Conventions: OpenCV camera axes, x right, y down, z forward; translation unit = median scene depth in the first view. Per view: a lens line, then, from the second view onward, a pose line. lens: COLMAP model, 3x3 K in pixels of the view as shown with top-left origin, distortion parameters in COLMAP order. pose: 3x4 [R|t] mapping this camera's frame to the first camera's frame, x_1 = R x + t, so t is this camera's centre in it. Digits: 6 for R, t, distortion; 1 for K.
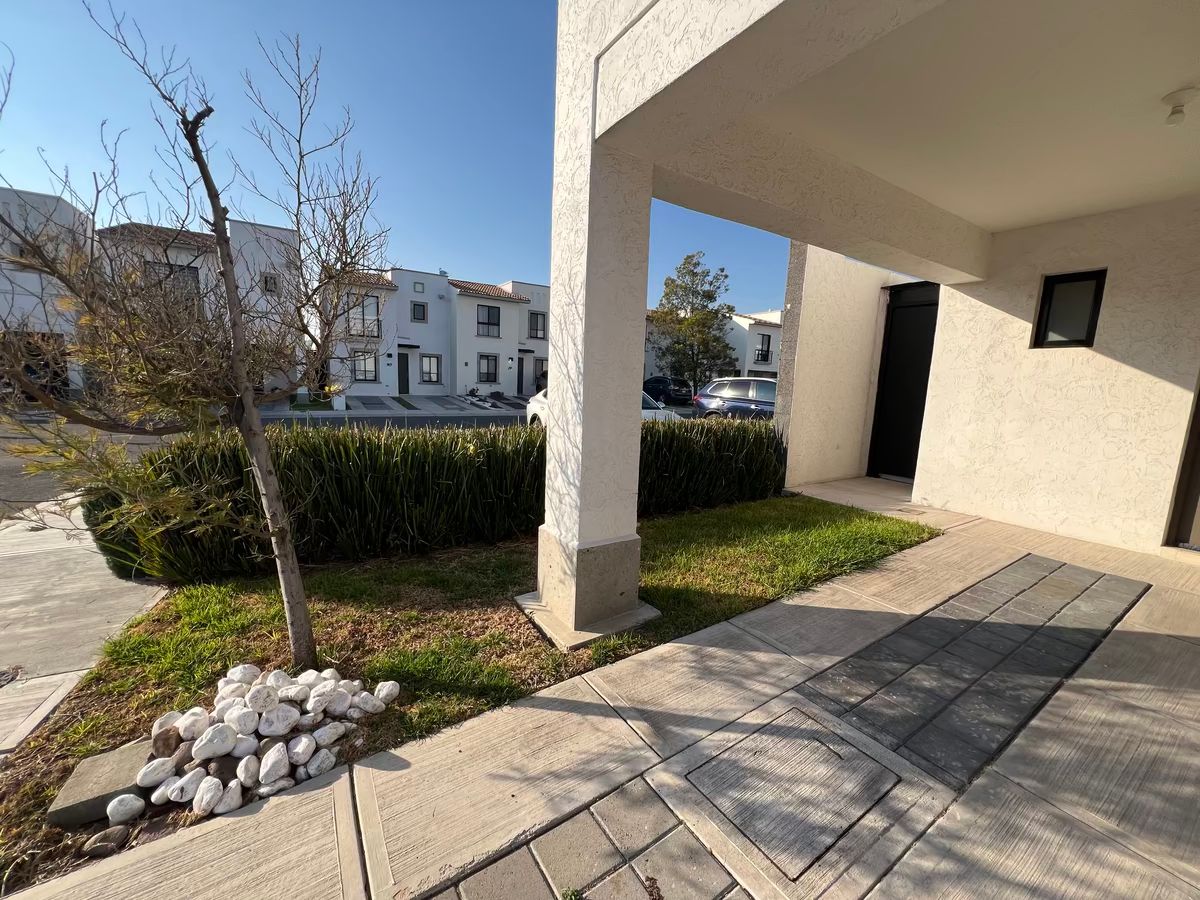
lens RADIAL K [[481.2, 0, 602.5], [0, 481.2, 449.6], [0, 0, 1]] dist [0.000605, -0.000173]
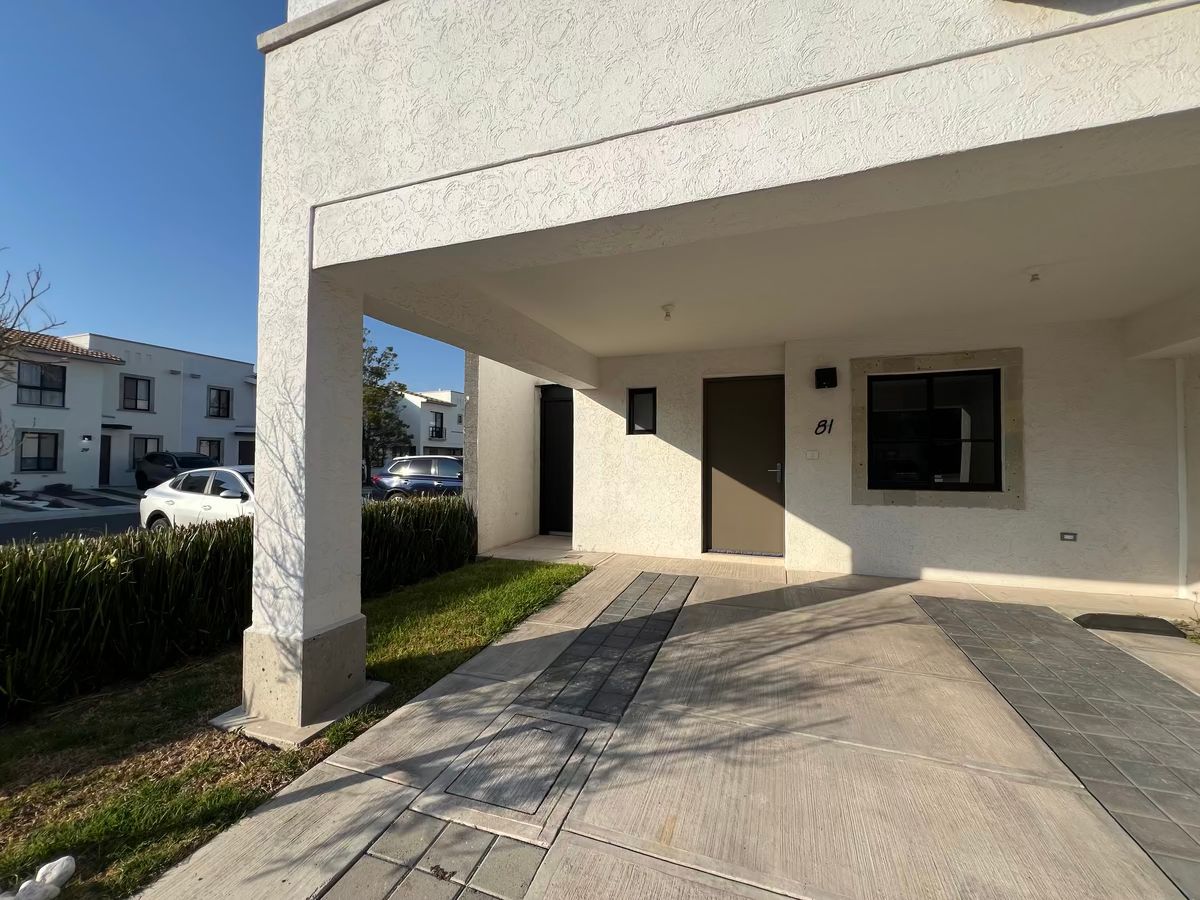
lens RADIAL K [[481.2, 0, 594.4], [0, 481.2, 452.9], [0, 0, 1]] dist [0.000605, -0.000173]
pose [[0.804975, -0.027196, 0.592685, -0.143788], [0.114388, 0.987321, -0.110054, 0.000336], [-0.582177, 0.156387, 0.797880, -0.218794]]
